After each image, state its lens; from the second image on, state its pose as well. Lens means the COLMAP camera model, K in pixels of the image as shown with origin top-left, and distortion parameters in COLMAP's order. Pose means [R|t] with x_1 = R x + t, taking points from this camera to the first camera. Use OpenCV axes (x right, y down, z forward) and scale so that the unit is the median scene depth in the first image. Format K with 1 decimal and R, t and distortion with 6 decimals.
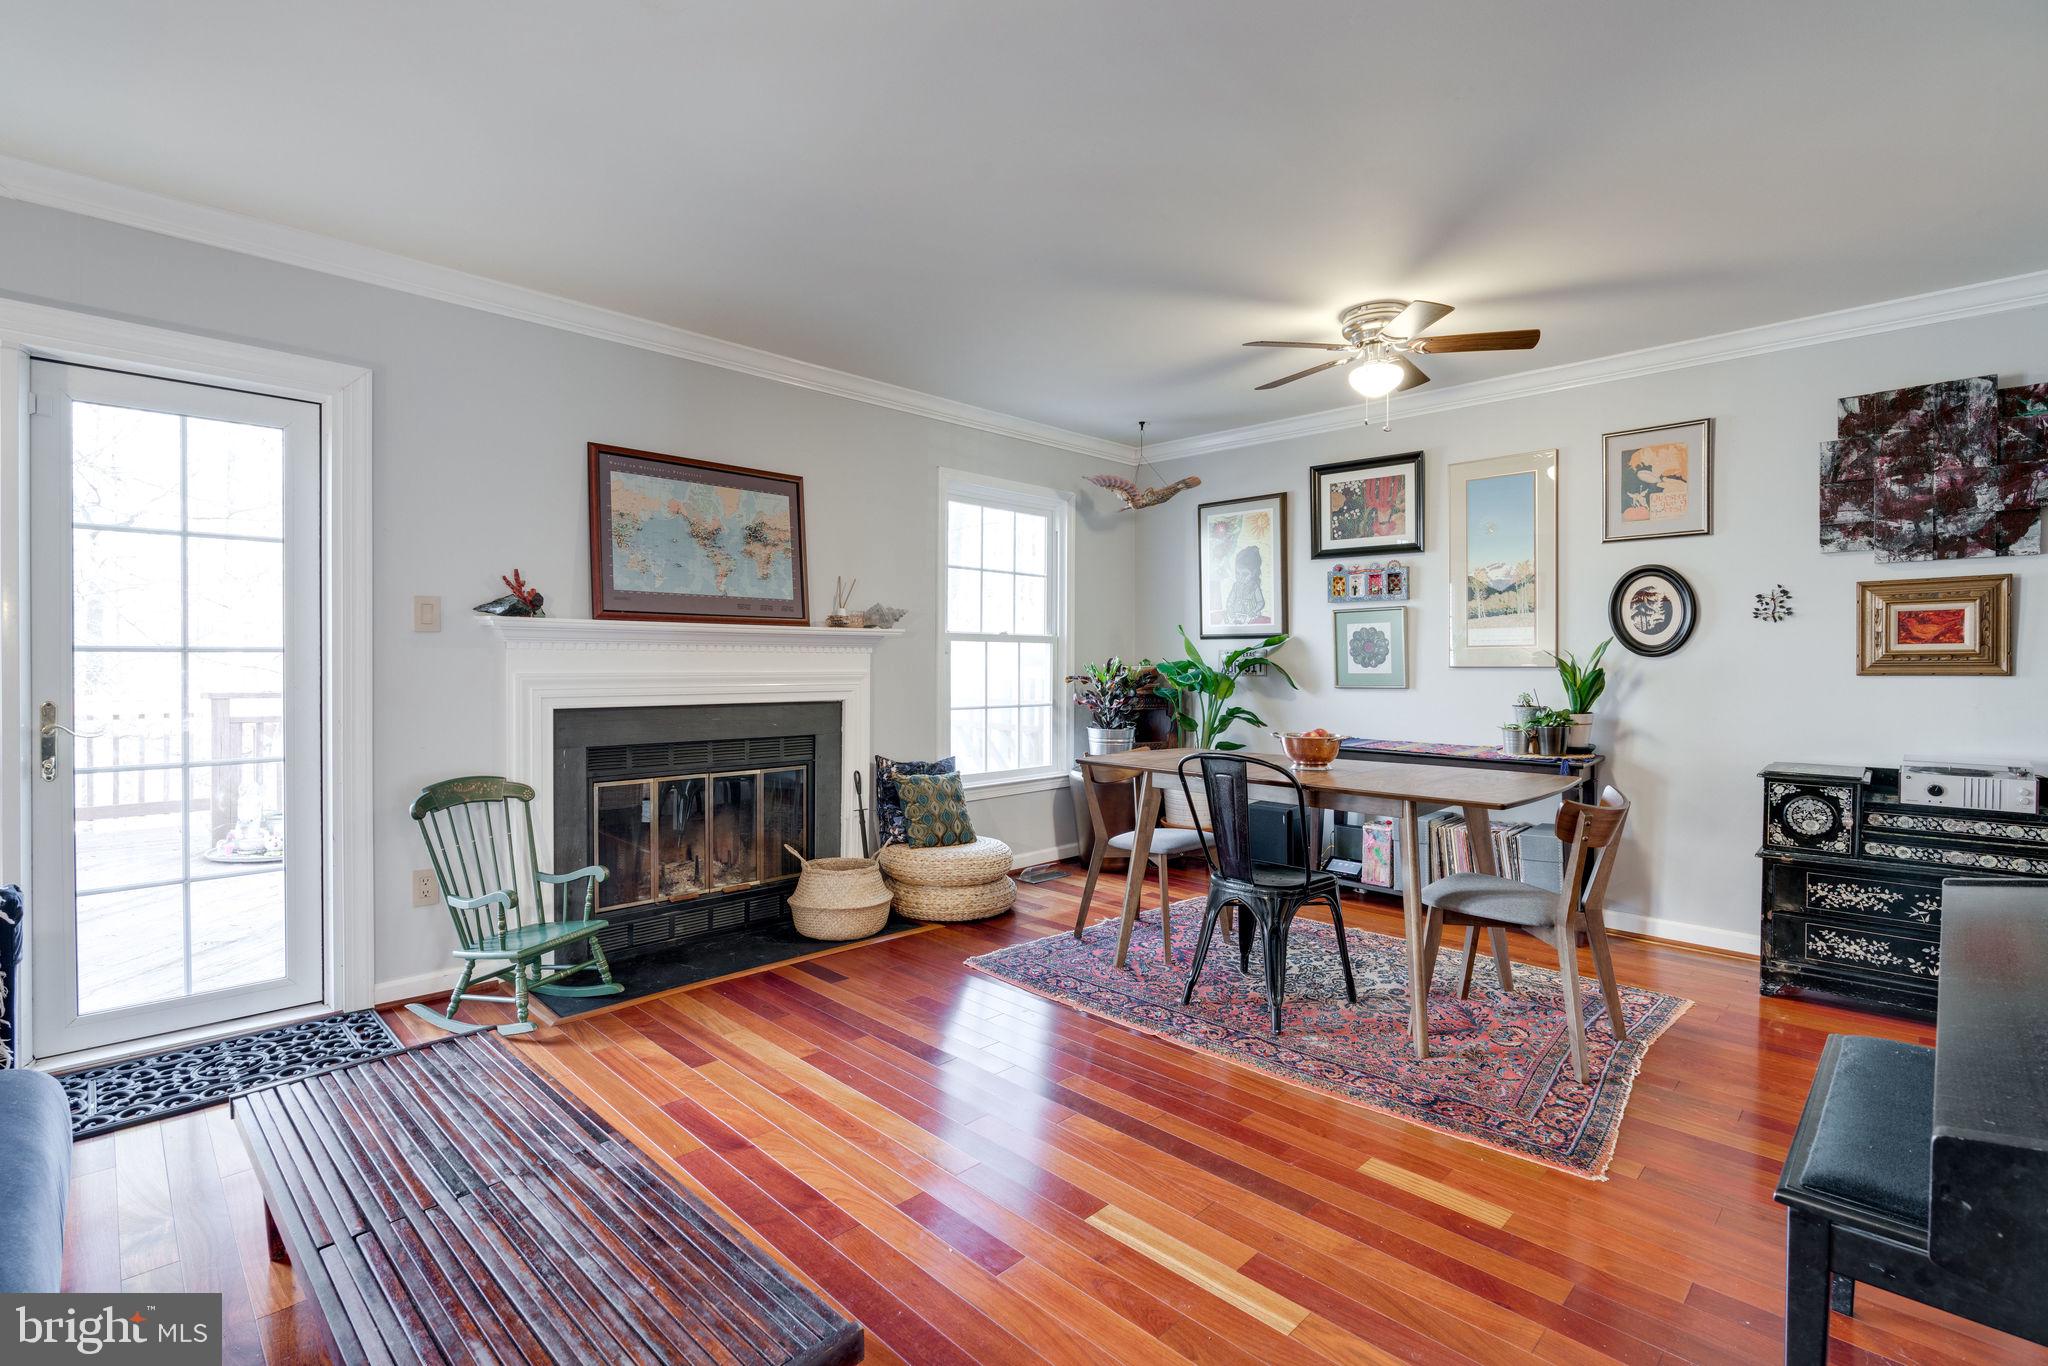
lens RADIAL K [[945.0, 0, 1013.1], [0, 945.0, 676.6], [0, 0, 1]] dist [-0.011987, 0.002743]
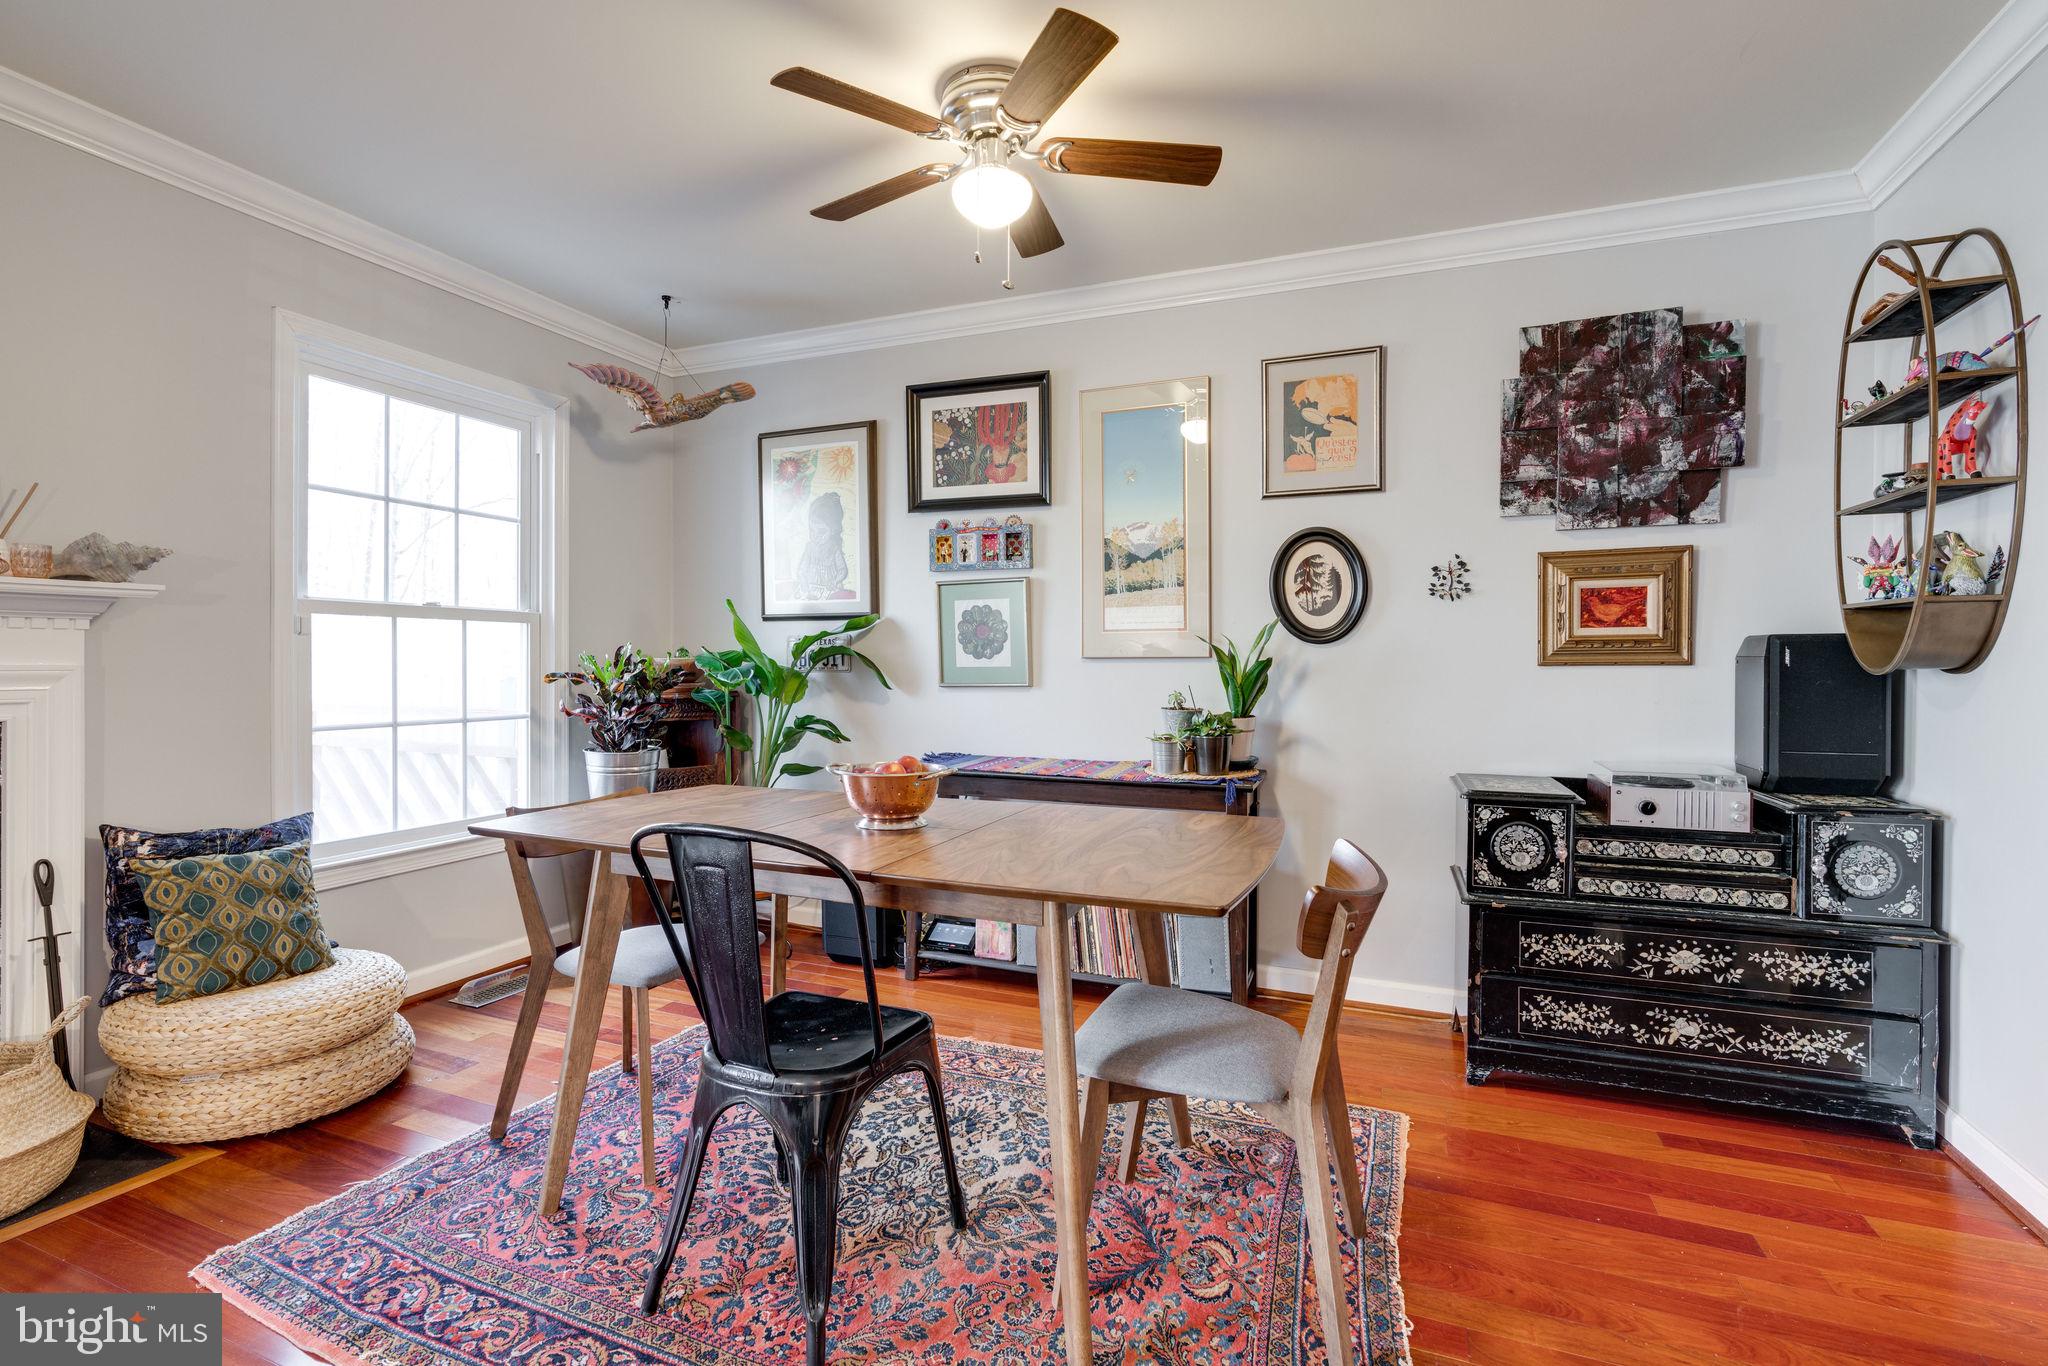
lens RADIAL K [[945.0, 0, 1016.4], [0, 945.0, 673.9], [0, 0, 1]] dist [-0.011987, 0.002743]
pose [[0.922600, -0.005267, 0.385722, 0.138242], [0.005789, 0.999983, -0.000191, 0.002970], [-0.385714, 0.002409, 0.922615, 0.365992]]
